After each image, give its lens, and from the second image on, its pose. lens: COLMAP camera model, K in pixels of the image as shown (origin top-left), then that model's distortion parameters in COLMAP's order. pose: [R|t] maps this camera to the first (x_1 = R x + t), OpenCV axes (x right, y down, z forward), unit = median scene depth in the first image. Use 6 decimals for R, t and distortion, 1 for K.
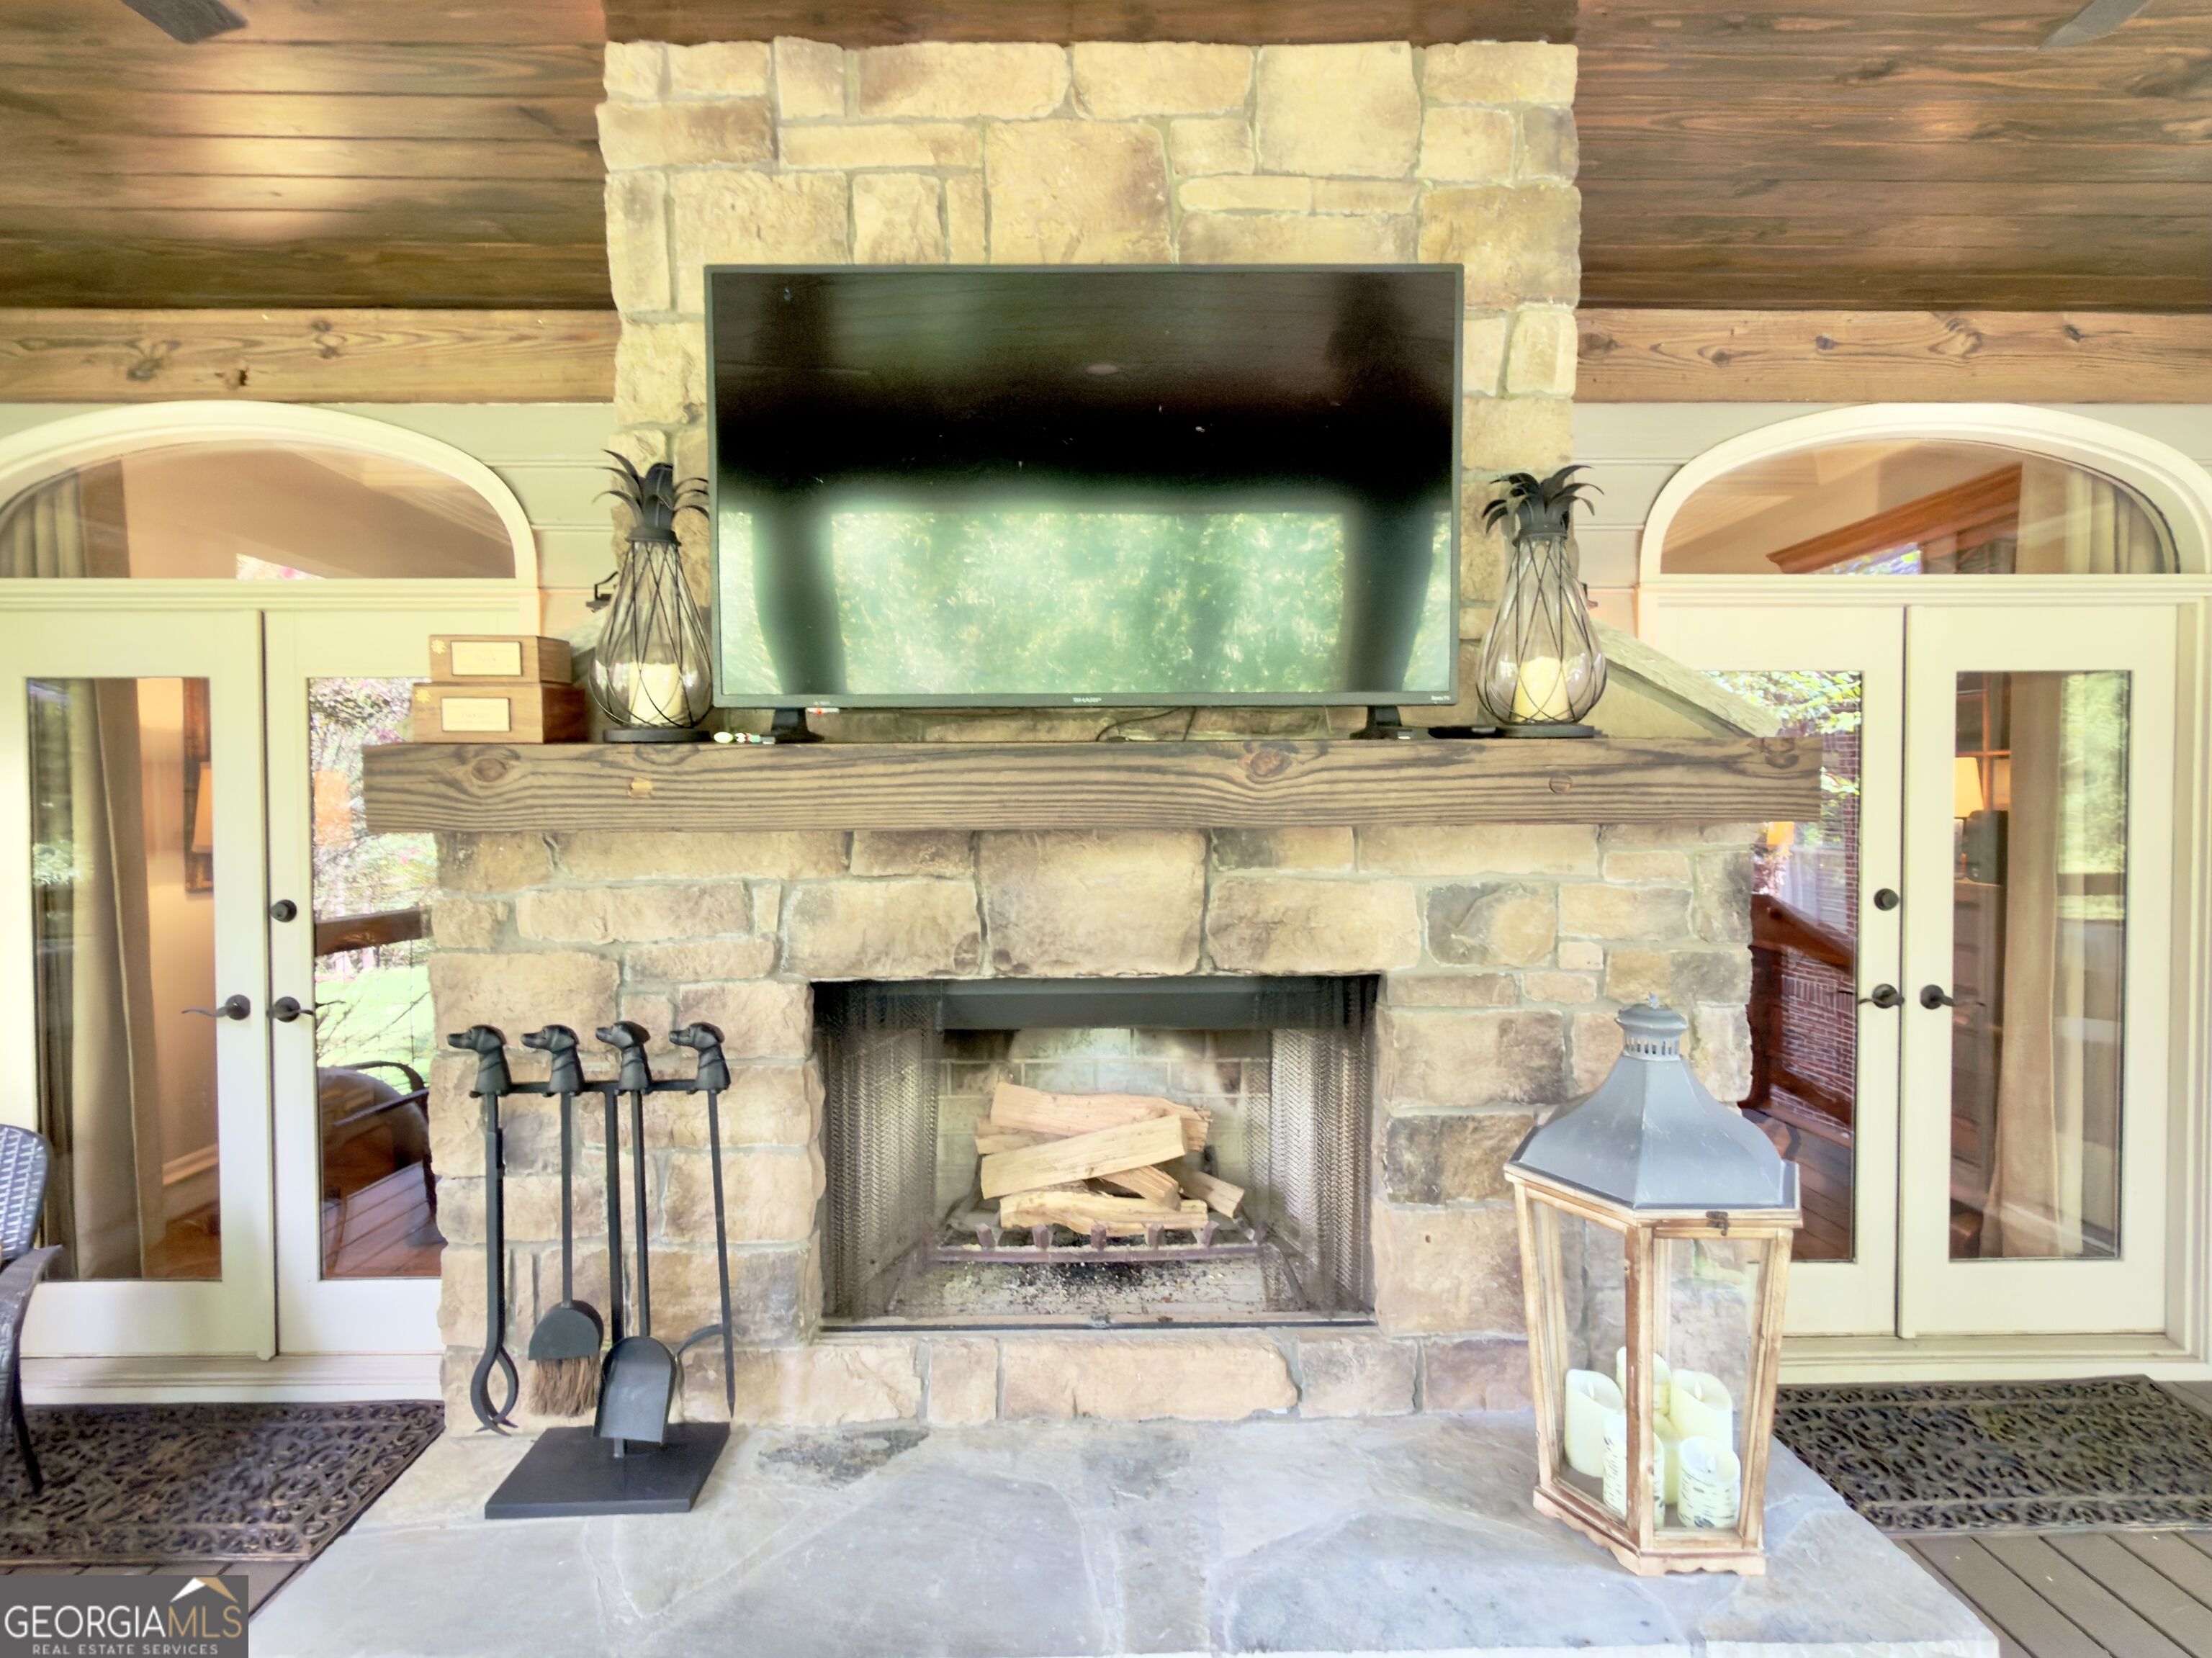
lens RADIAL K [[1113.0, 0, 1095.3], [0, 1113.0, 819.6], [0, 0, 1]] dist [-0.002945, 0.000242]
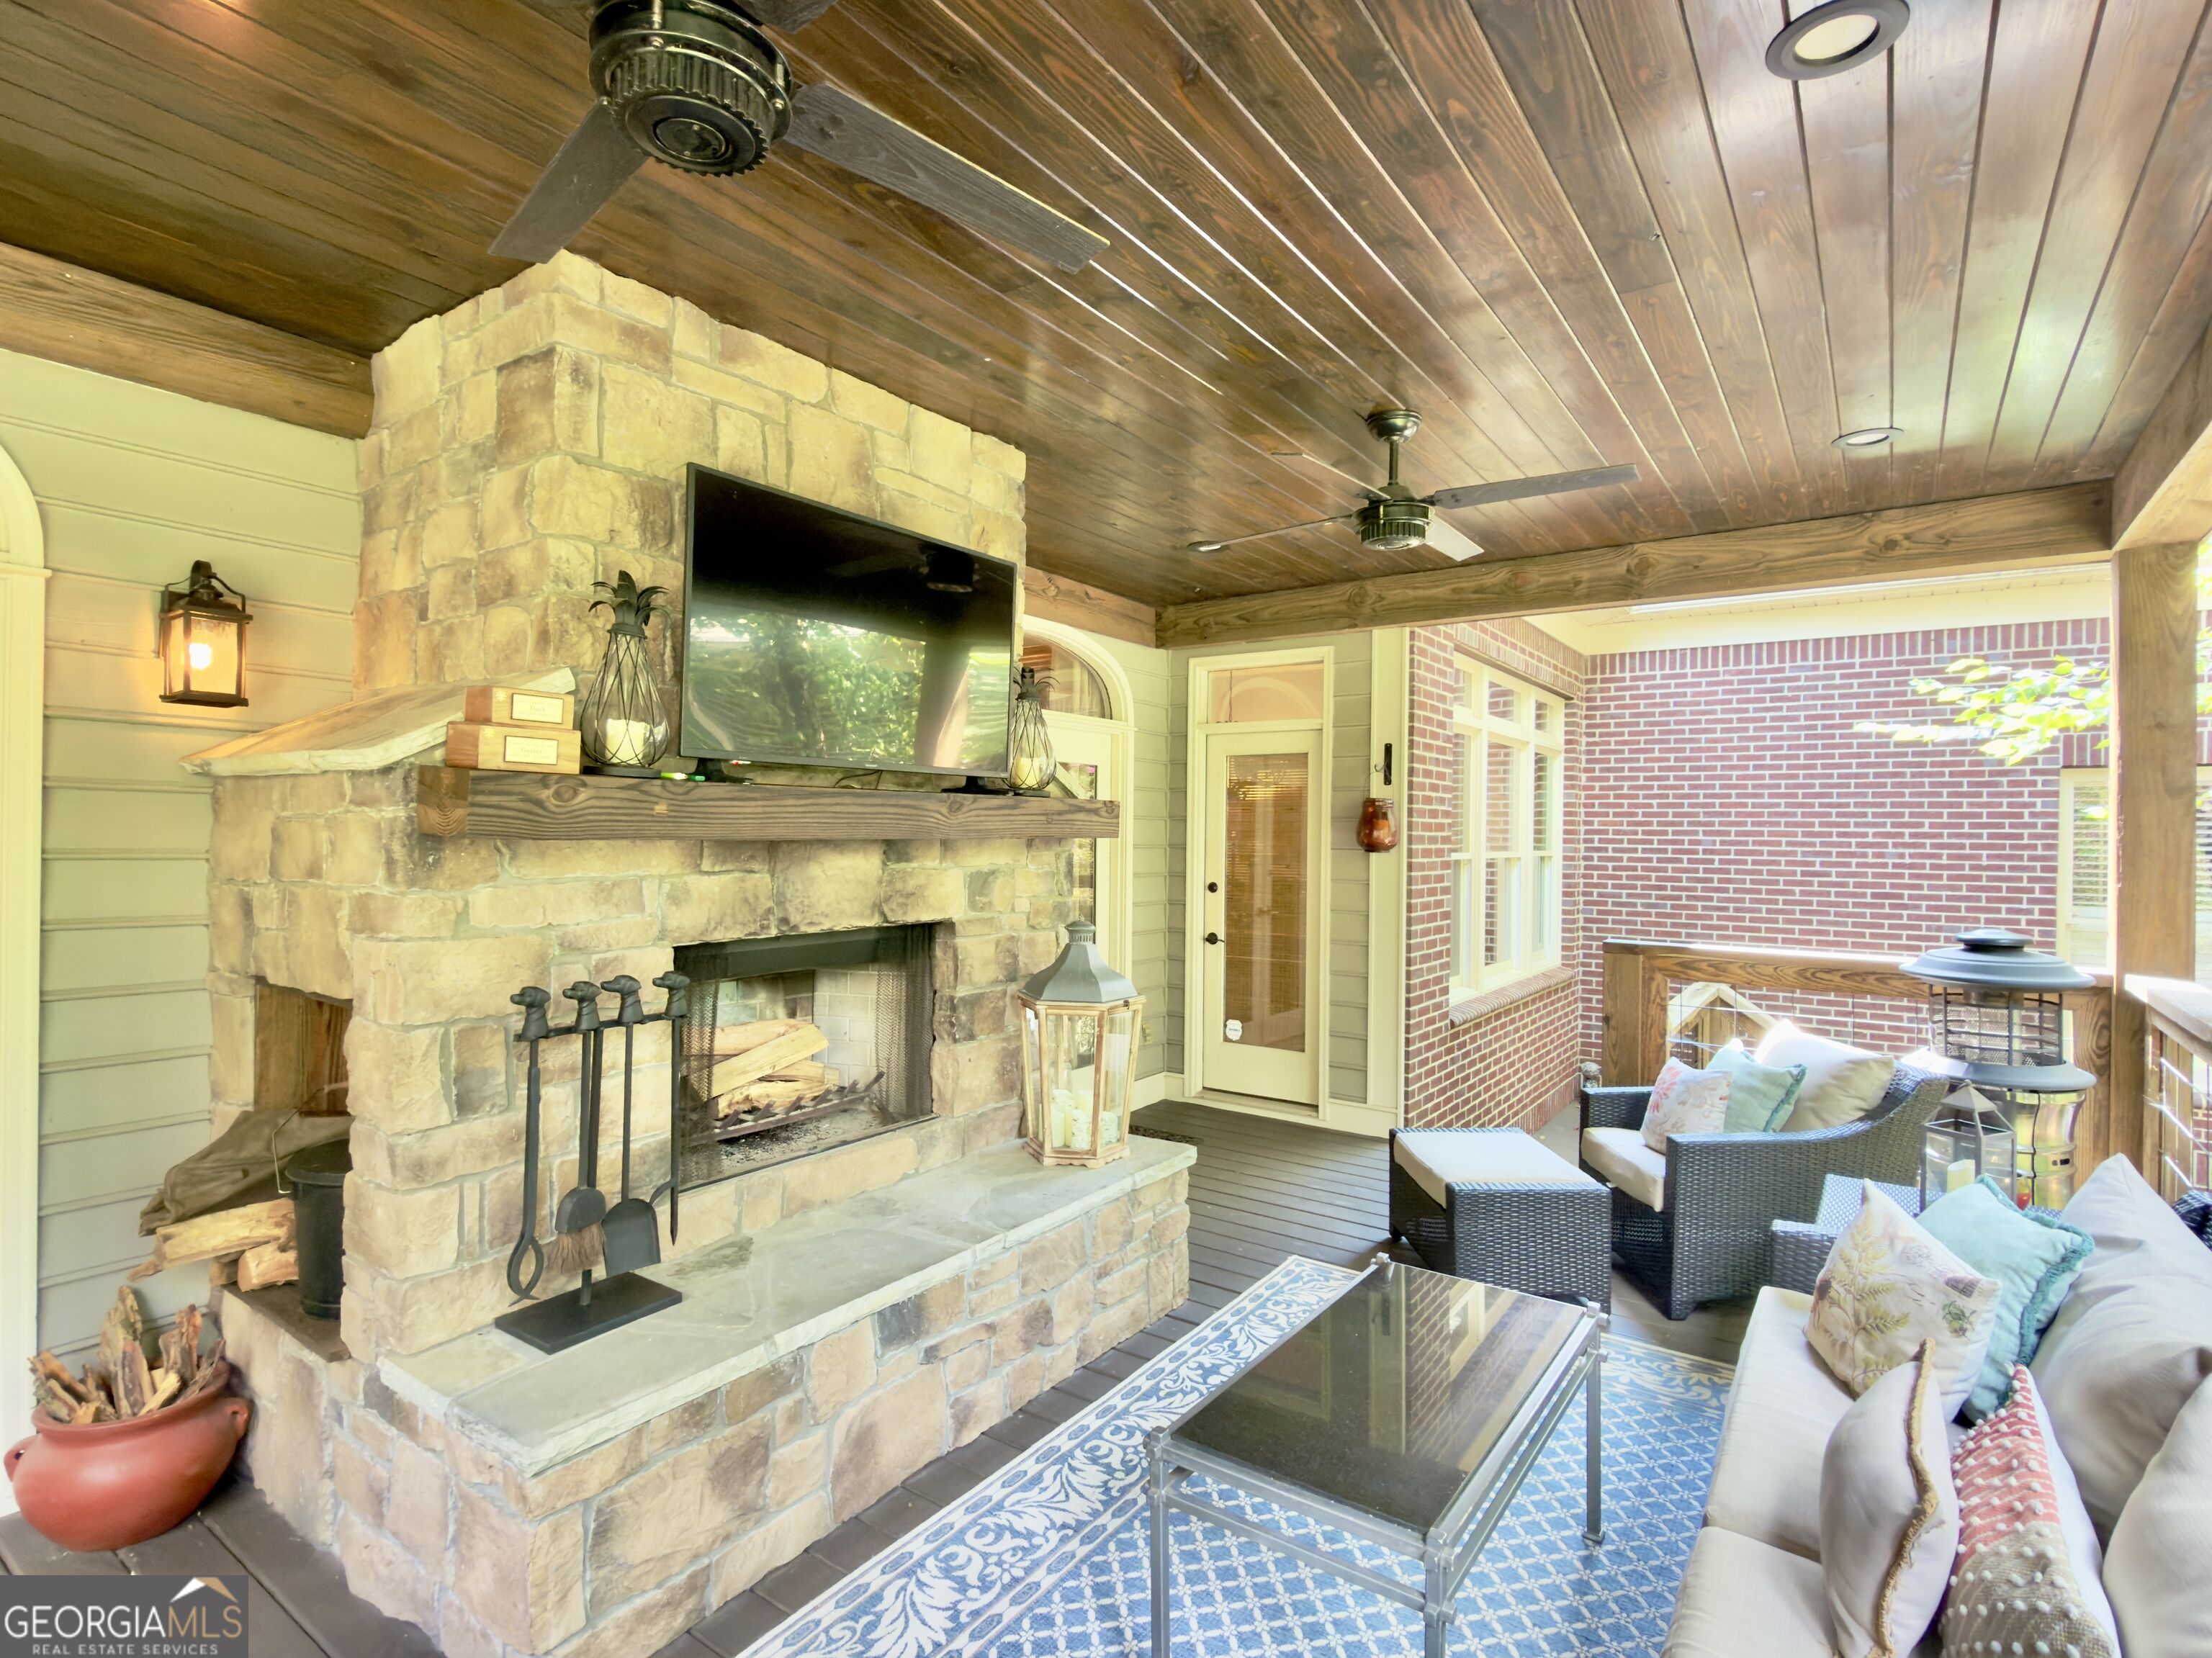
lens RADIAL K [[1113.0, 0, 1100.2], [0, 1113.0, 827.9], [0, 0, 1]] dist [-0.002945, 0.000242]
pose [[0.590599, 0.013760, 0.806848, -1.094599], [0.001568, 0.999833, -0.018199, 0.020307], [-0.806964, 0.012014, 0.590478, -0.291236]]
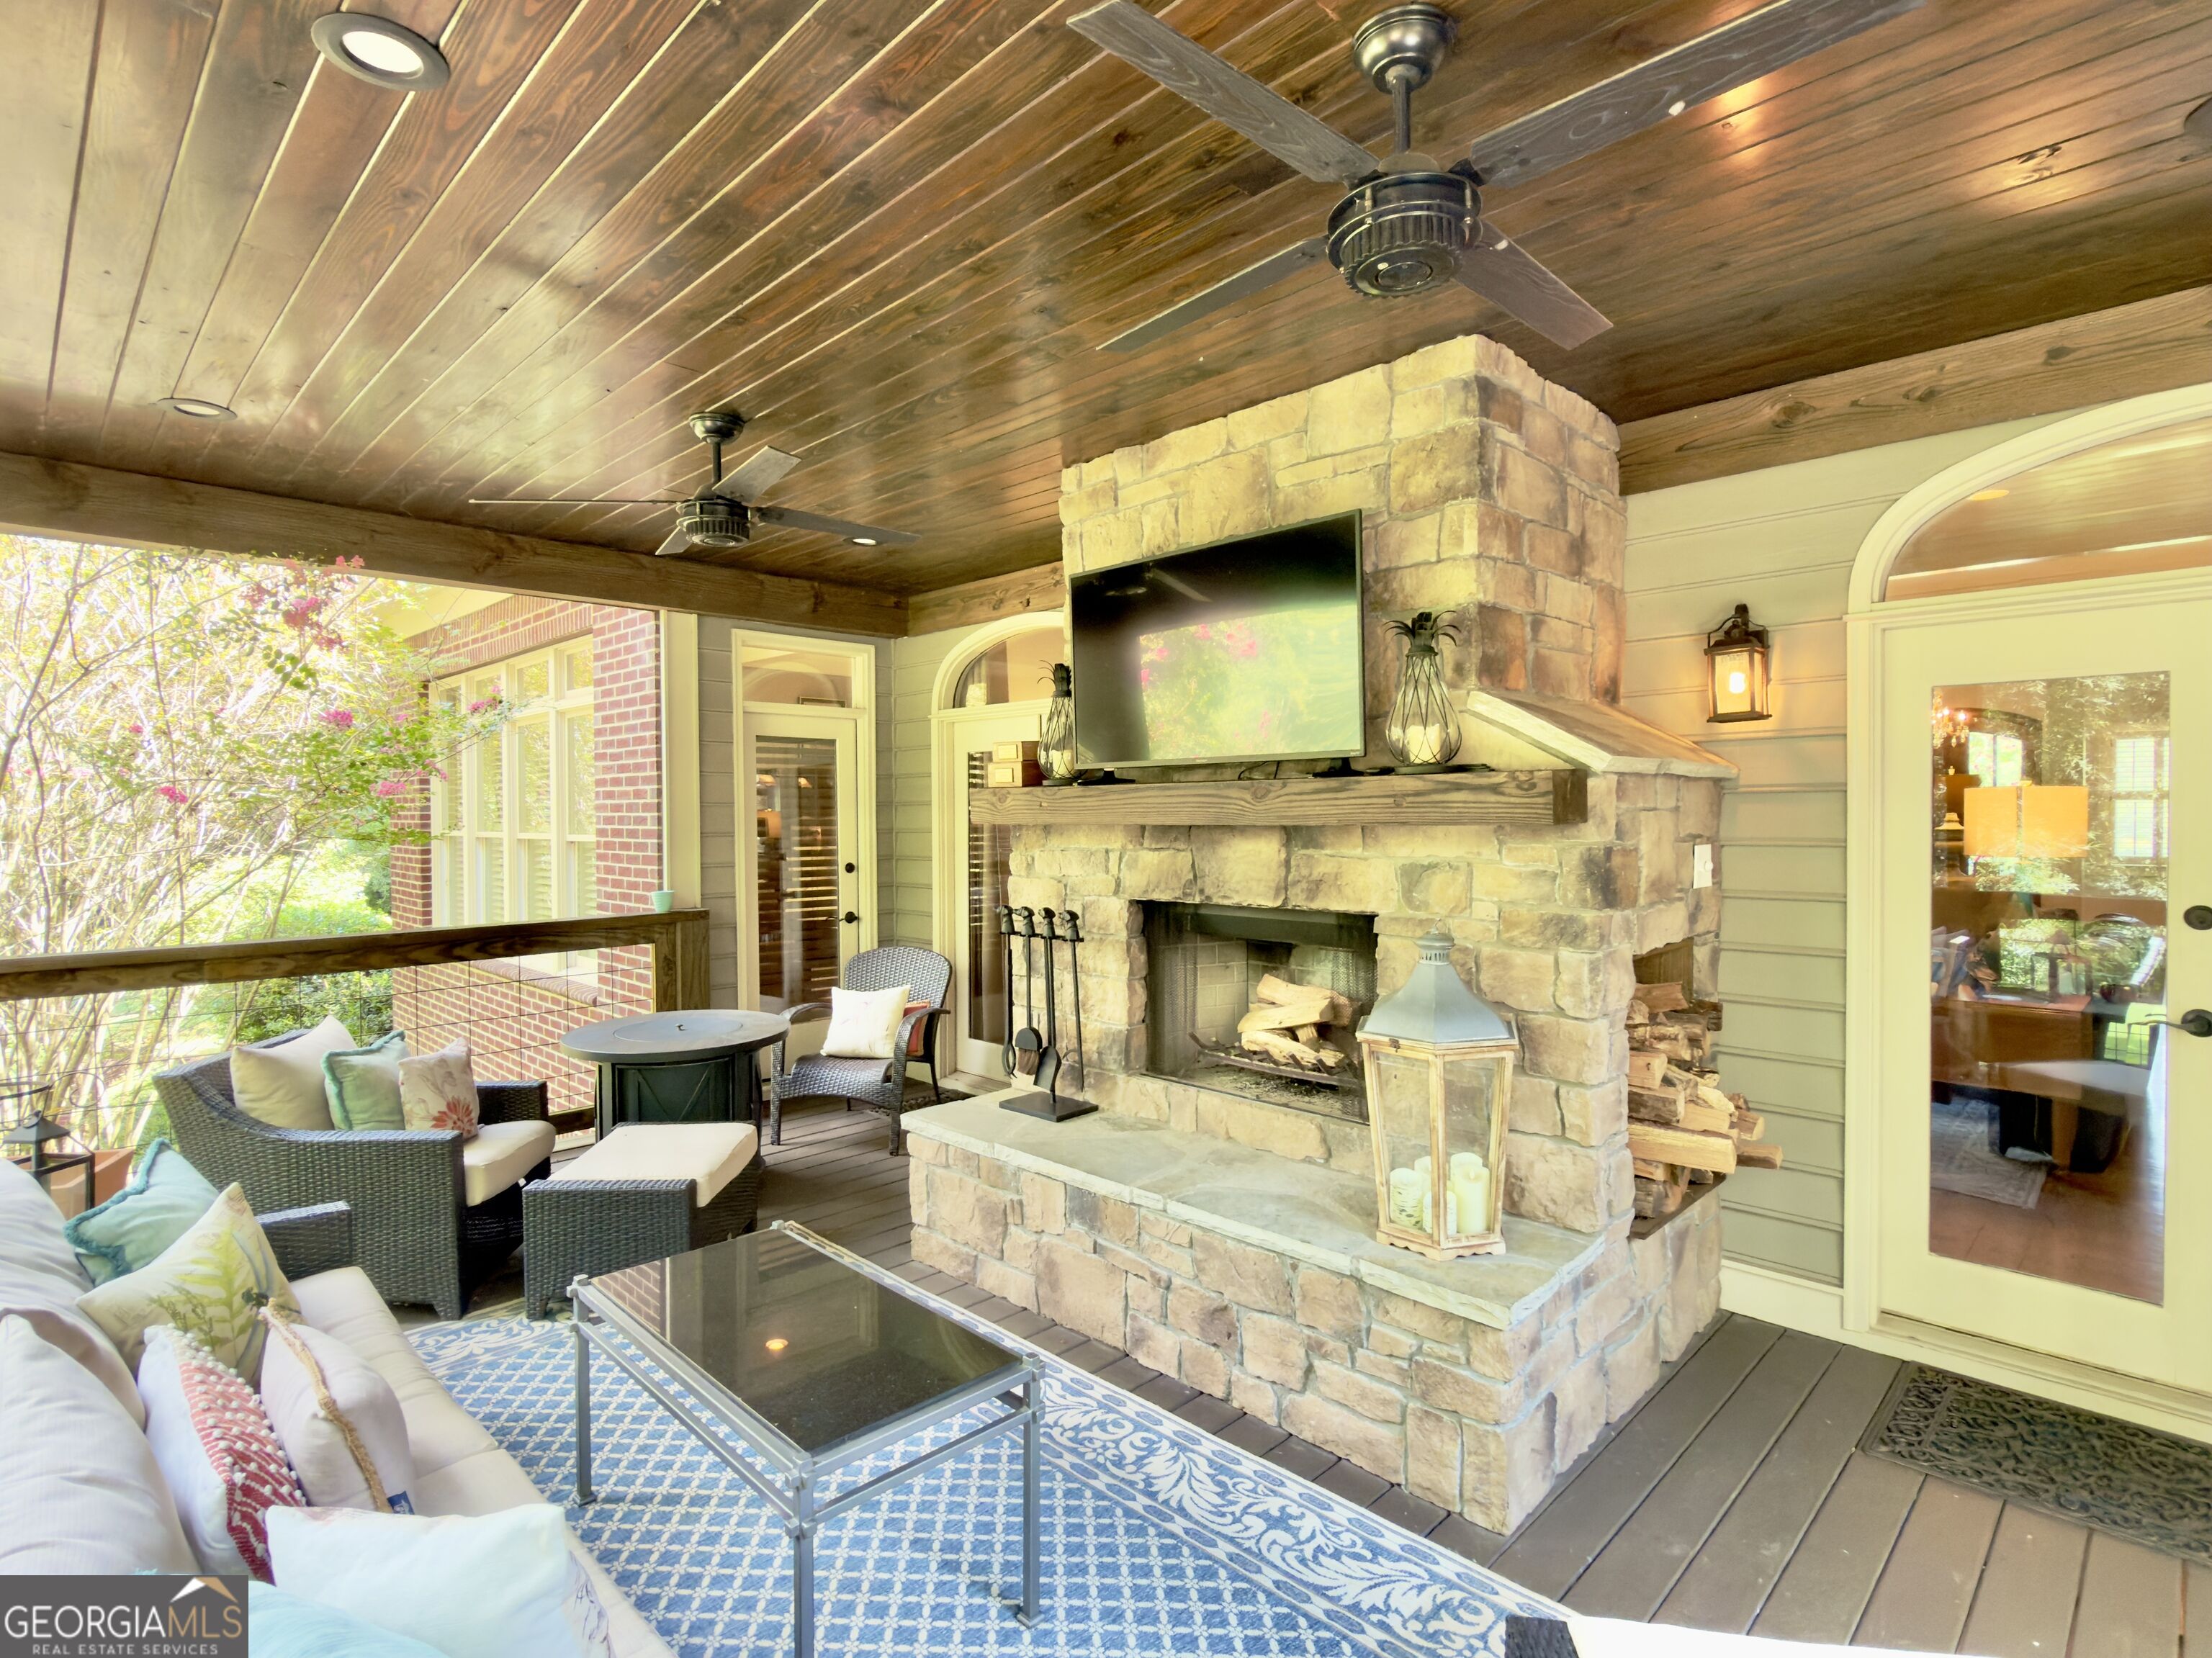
lens RADIAL K [[1113.0, 0, 1105.4], [0, 1113.0, 828.5], [0, 0, 1]] dist [-0.002945, 0.000242]
pose [[0.697006, 0.011342, -0.716975, 1.188318], [-0.011788, 0.999921, 0.004359, 0.006264], [0.716968, 0.005414, 0.697085, -0.468357]]
